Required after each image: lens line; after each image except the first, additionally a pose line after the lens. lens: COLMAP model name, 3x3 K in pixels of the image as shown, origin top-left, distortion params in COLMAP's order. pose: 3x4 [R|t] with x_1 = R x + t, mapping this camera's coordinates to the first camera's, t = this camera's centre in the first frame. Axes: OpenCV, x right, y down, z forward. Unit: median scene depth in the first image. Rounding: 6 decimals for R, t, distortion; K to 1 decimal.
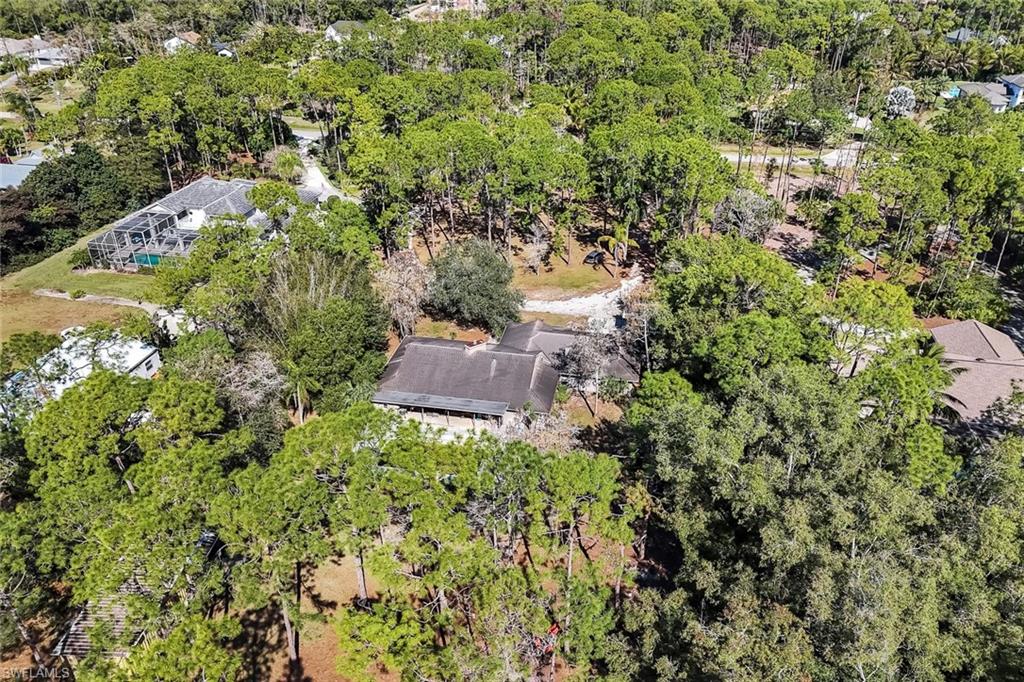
lens RADIAL K [[756.3, 0, 513.7], [0, 756.3, 341.5], [0, 0, 1]] dist [0.012281, -0.002197]
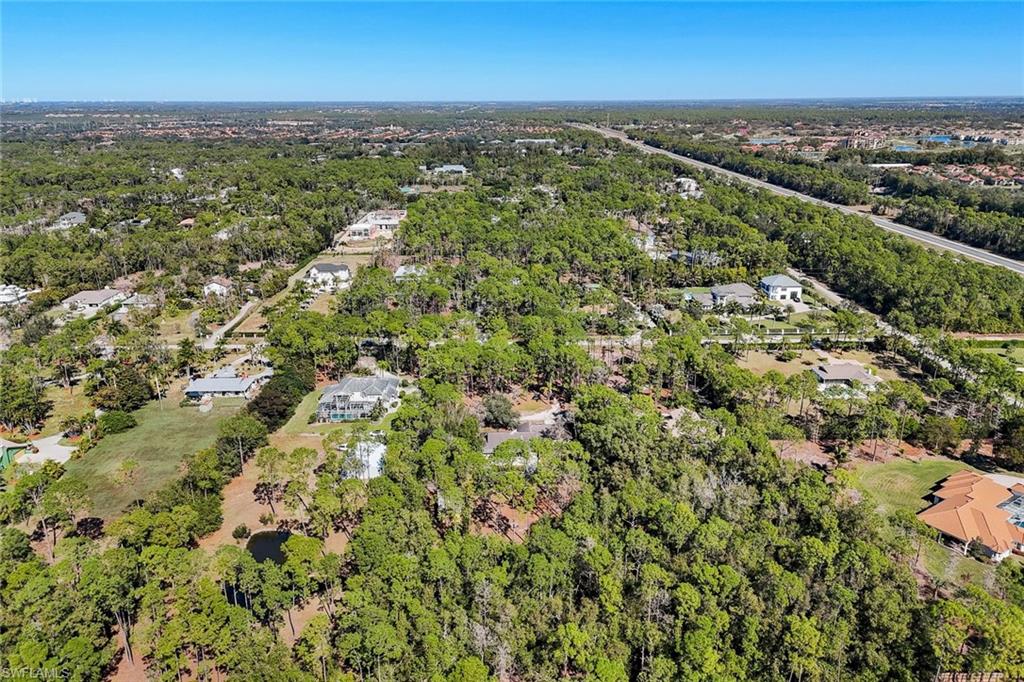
lens RADIAL K [[756.3, 0, 511.5], [0, 756.3, 341.6], [0, 0, 1]] dist [0.012281, -0.002197]
pose [[0.975642, -0.064332, 0.209724, -0.462167], [0.104559, 0.976823, -0.186771, 0.153907], [-0.192848, 0.204150, 0.959756, -1.287282]]
